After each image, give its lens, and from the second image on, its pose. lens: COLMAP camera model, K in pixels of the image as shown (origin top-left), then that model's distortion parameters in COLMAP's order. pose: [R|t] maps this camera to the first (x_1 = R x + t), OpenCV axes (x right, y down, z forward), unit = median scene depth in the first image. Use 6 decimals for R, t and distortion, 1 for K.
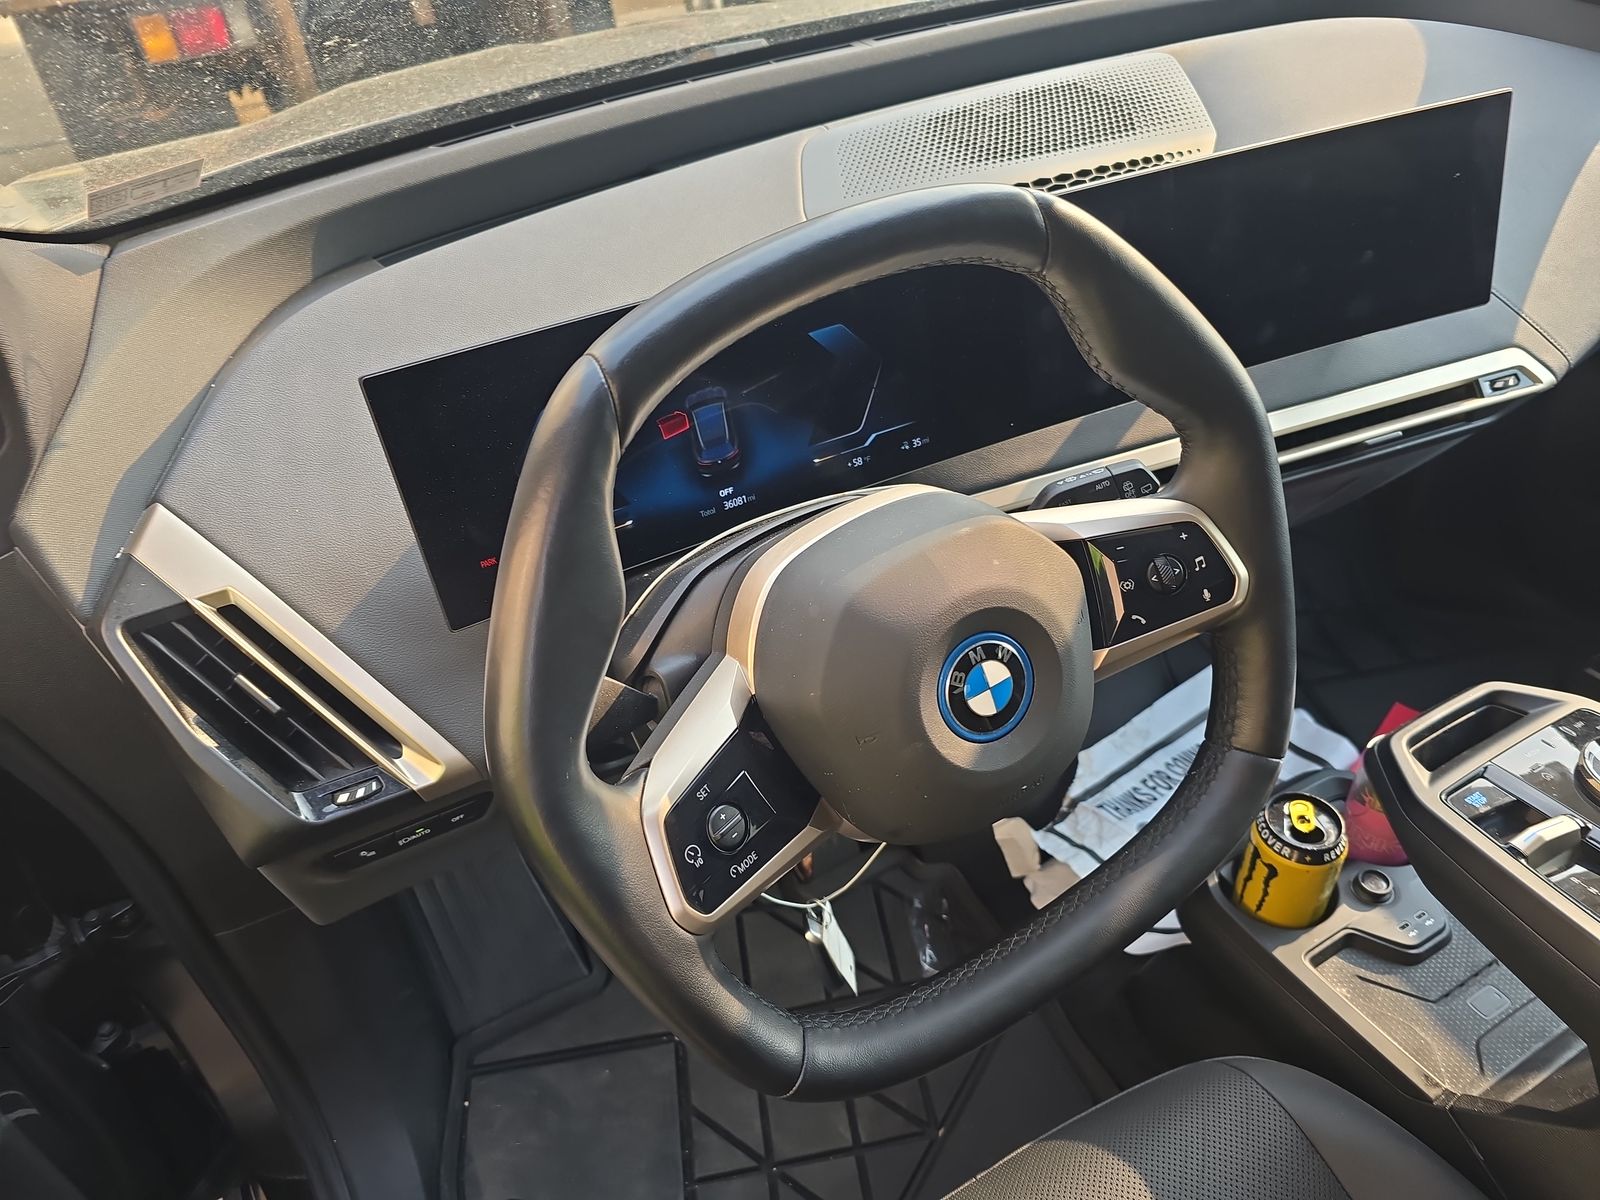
lens RADIAL K [[1060.5, 0, 813.2], [0, 1060.5, 598.8], [0, 0, 1]] dist [0.101047, -0.097840]
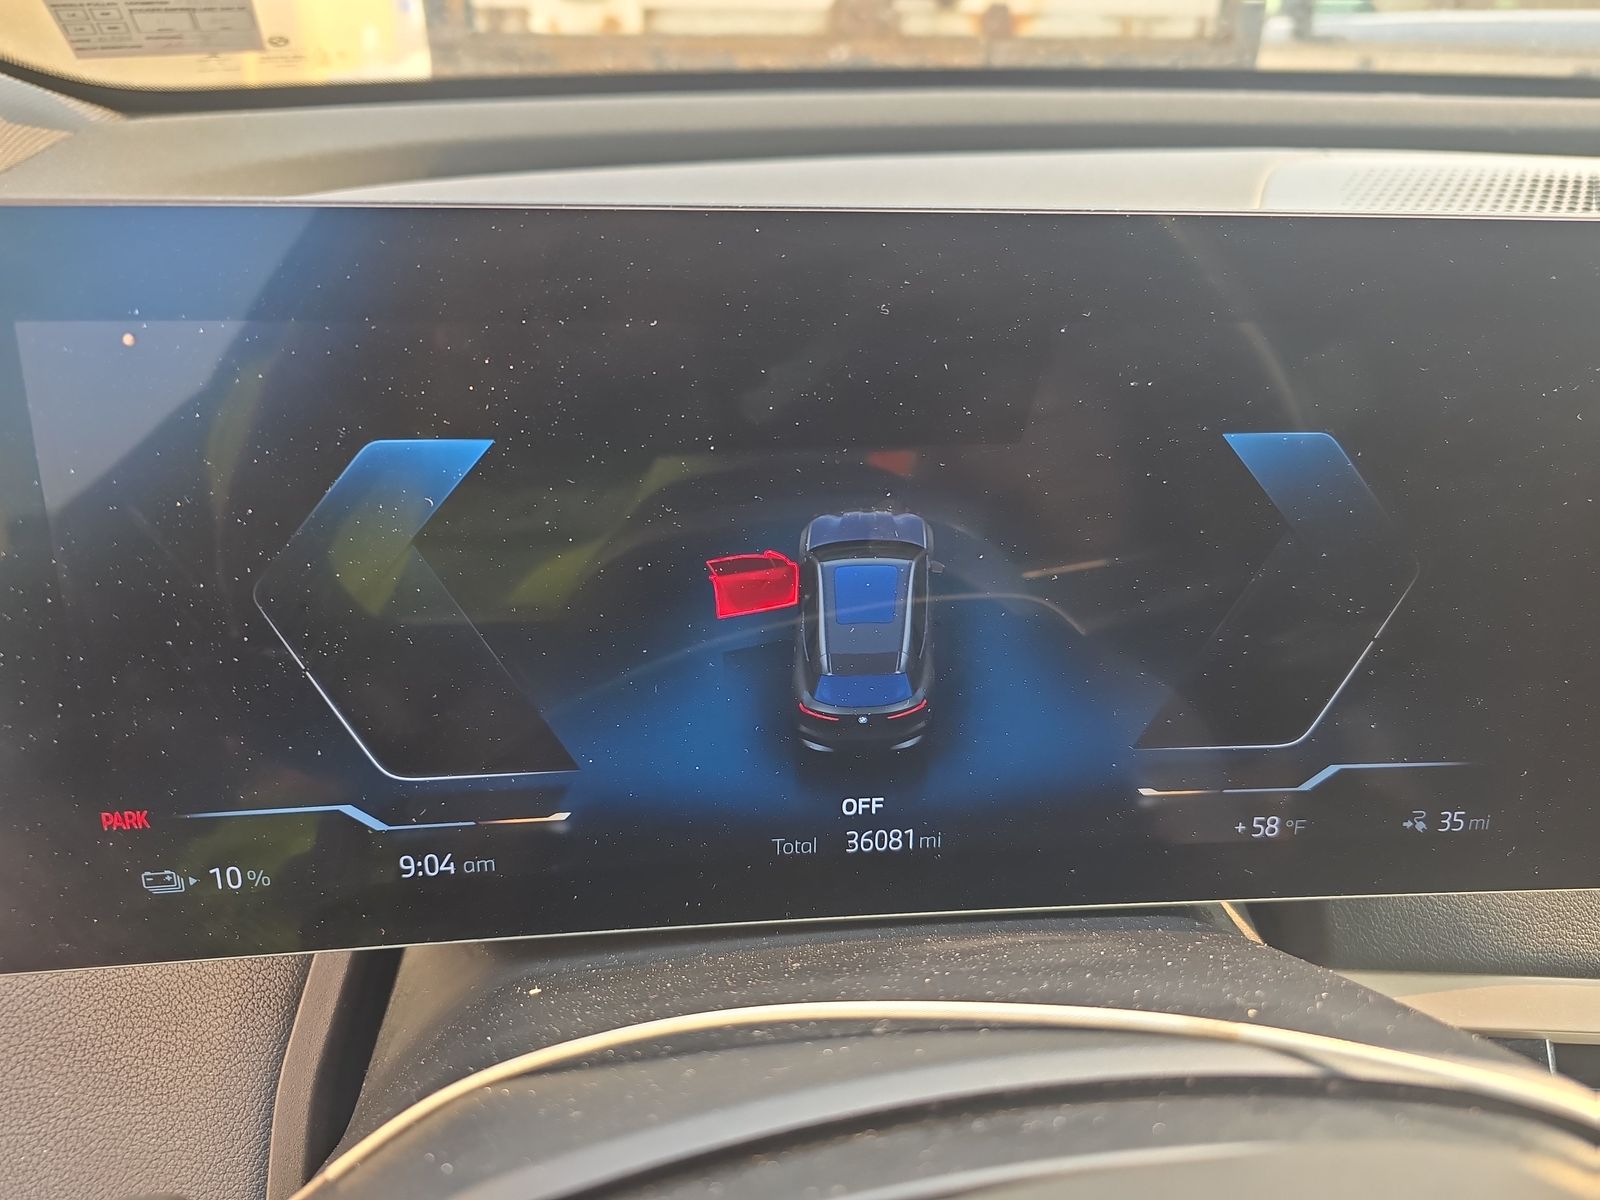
lens RADIAL K [[1060.5, 0, 813.2], [0, 1060.5, 598.8], [0, 0, 1]] dist [0.101047, -0.097840]
pose [[0.919301, 0.256044, -0.298876, -0.008904], [-0.305874, 0.942706, -0.133218, -0.113568], [0.247642, 0.213886, 0.944948, 0.649419]]
